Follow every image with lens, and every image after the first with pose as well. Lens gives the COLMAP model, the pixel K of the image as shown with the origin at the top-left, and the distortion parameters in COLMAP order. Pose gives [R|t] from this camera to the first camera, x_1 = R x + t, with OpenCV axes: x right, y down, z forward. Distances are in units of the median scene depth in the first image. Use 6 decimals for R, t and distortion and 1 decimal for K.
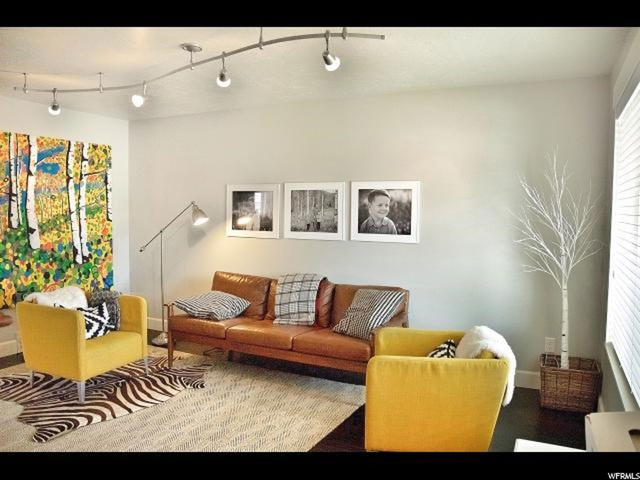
lens RADIAL K [[475.4, 0, 320.0], [0, 475.4, 240.0], [0, 0, 1]] dist [-0.105692, 0.007299]
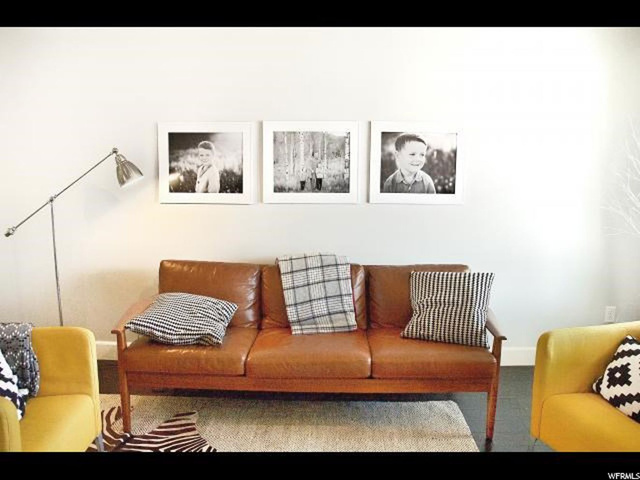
lens RADIAL K [[475.4, 0, 320.0], [0, 475.4, 240.0], [0, 0, 1]] dist [-0.105692, 0.007299]
pose [[0.901630, -0.067413, 0.427222, -0.319782], [0.028602, 0.994910, 0.096626, -0.015722], [-0.431562, -0.074902, 0.898969, 0.386763]]
